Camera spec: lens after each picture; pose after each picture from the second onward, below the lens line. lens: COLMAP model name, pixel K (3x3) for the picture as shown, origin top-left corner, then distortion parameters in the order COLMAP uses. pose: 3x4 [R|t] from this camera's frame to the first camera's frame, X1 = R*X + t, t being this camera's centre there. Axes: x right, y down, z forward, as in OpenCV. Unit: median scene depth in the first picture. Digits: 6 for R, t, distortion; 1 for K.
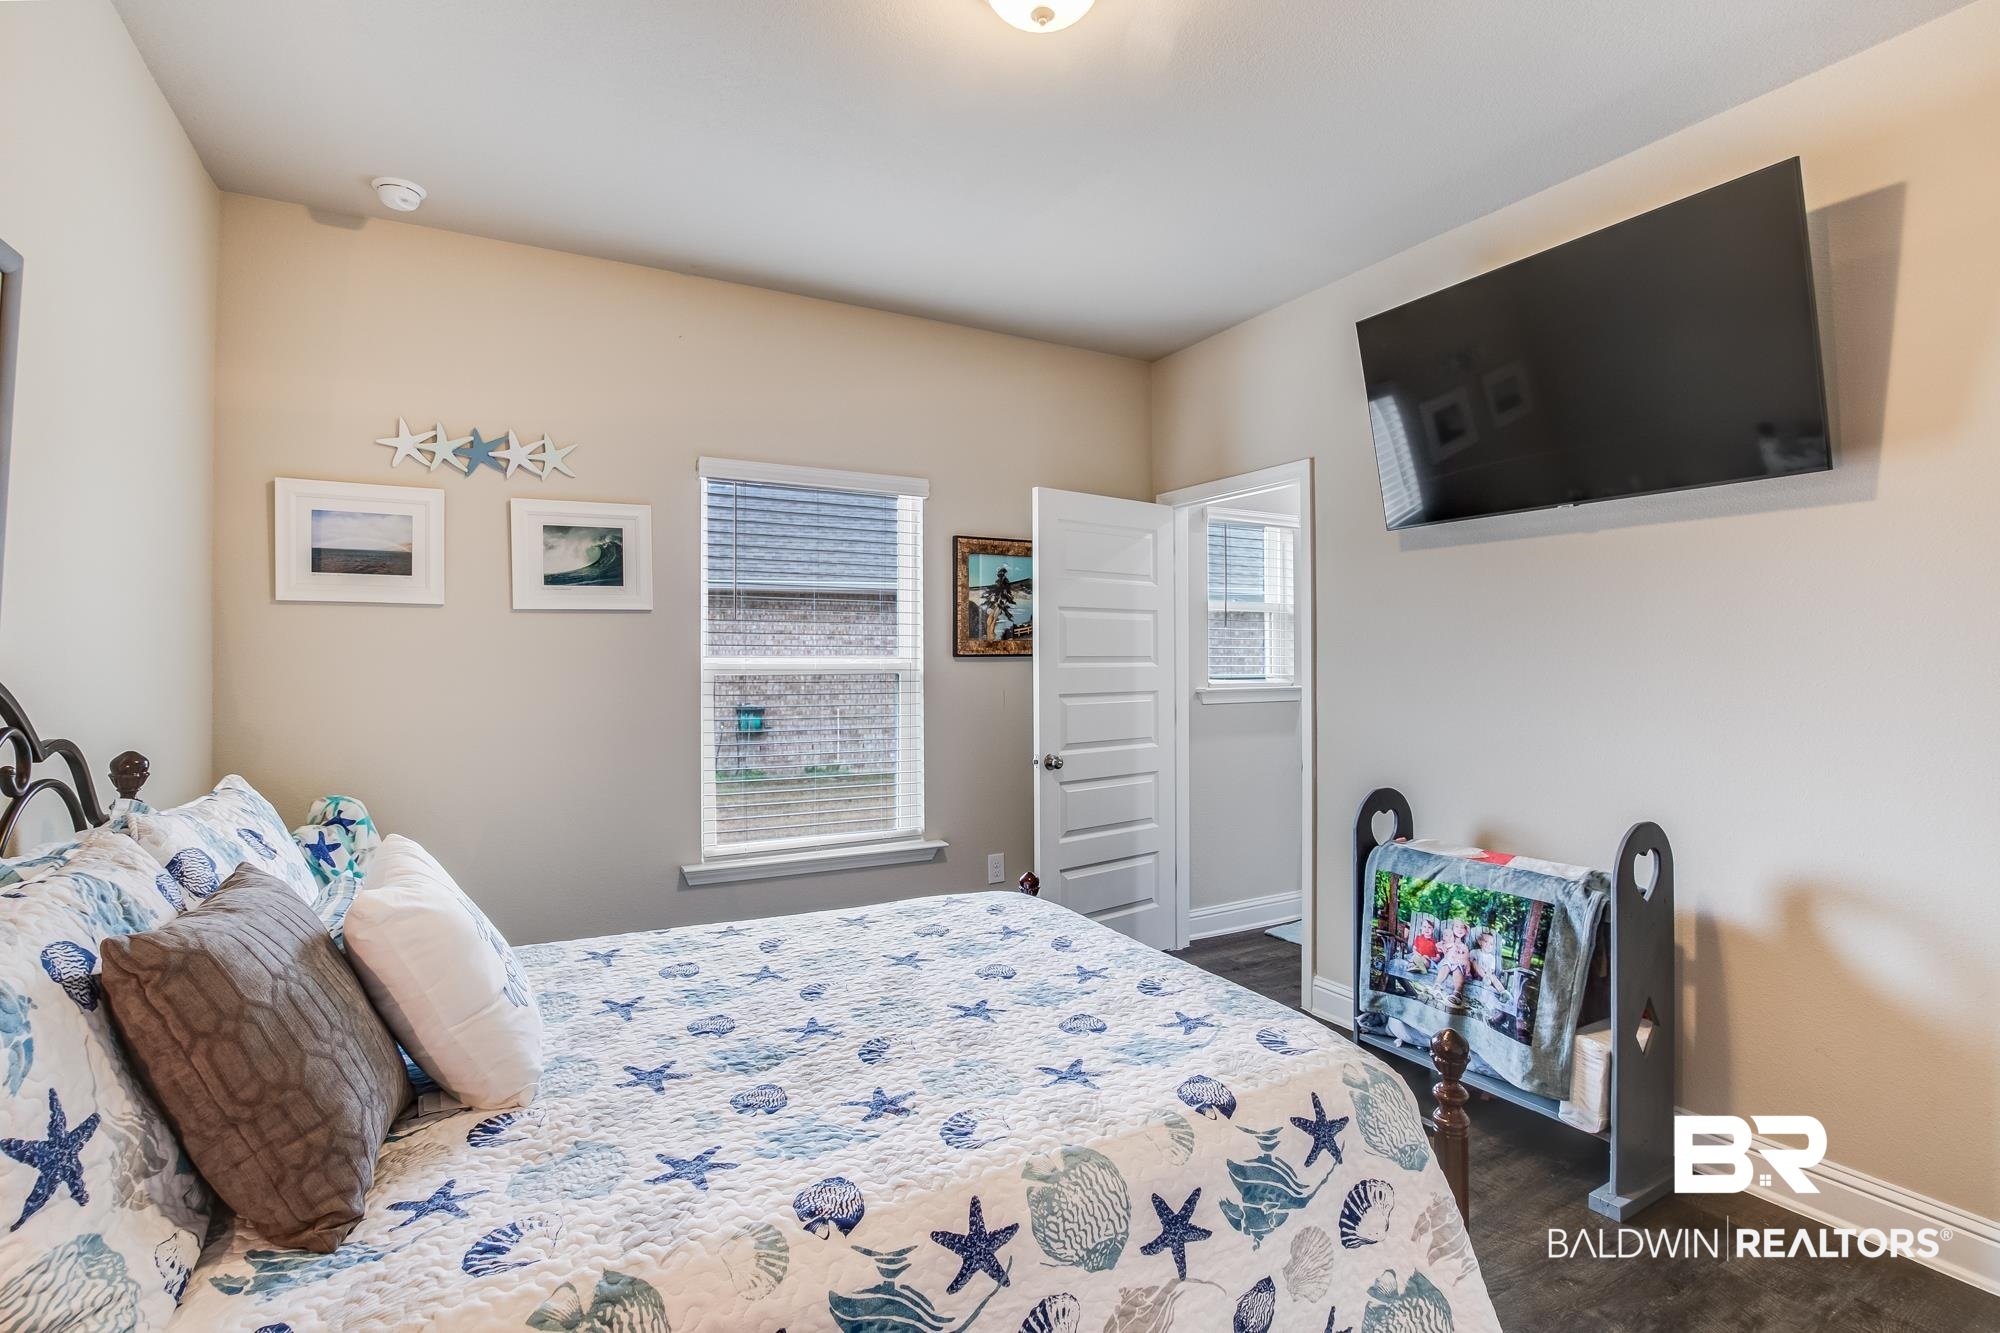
lens RADIAL K [[934.0, 0, 1013.4], [0, 934.0, 662.2], [0, 0, 1]] dist [-0.035614, -0.000304]
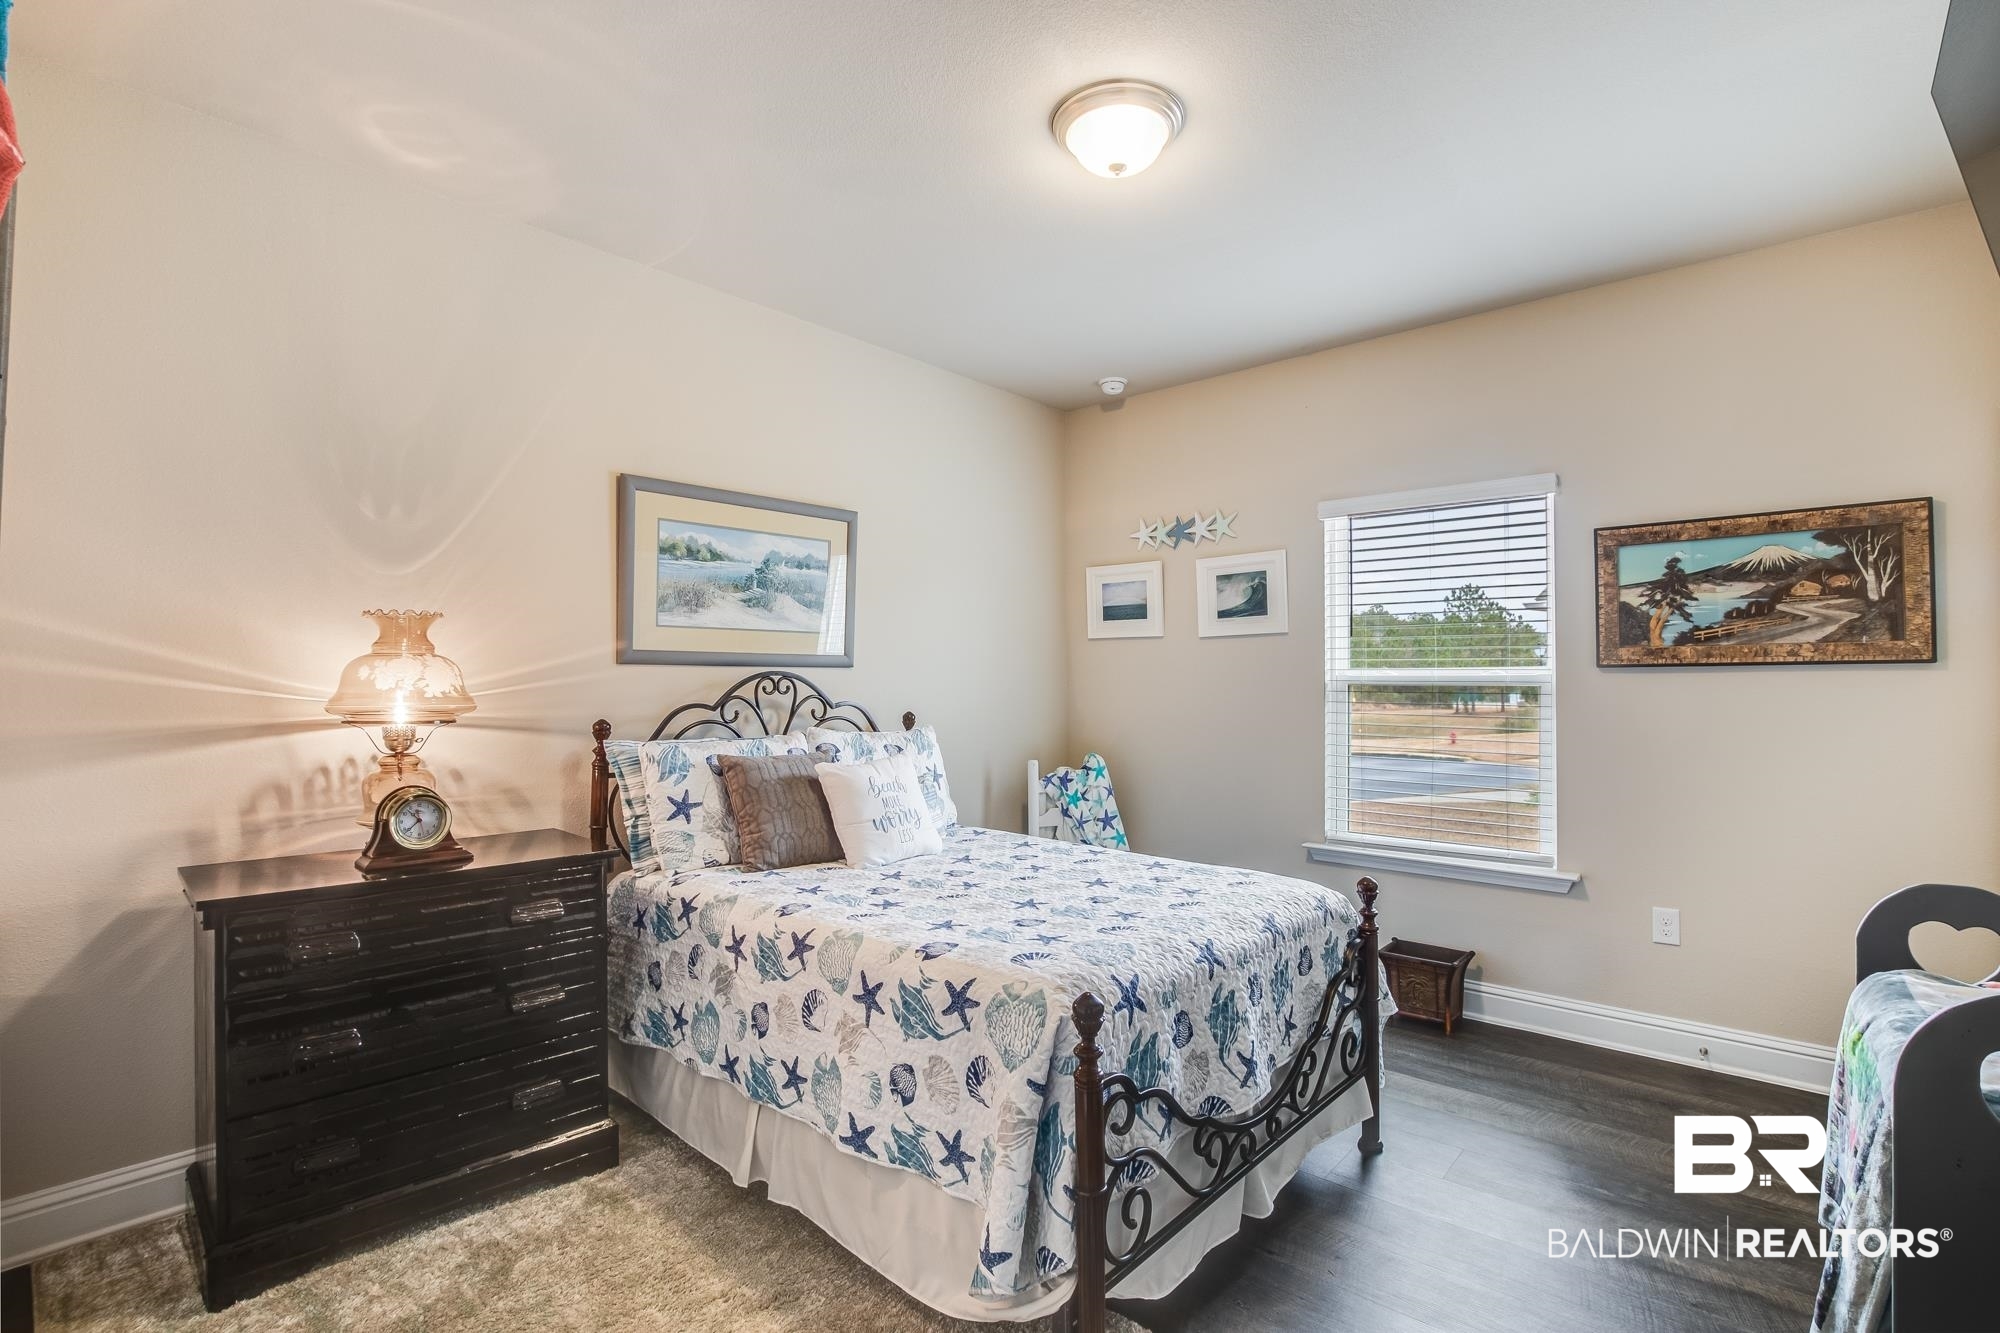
lens RADIAL K [[934.0, 0, 1015.9], [0, 934.0, 671.1], [0, 0, 1]] dist [-0.035614, -0.000304]
pose [[0.326875, -0.007983, -0.945034, 0.713161], [-0.002781, 0.999952, -0.009409, 0.009002], [0.945063, 0.005704, 0.326837, 0.257835]]
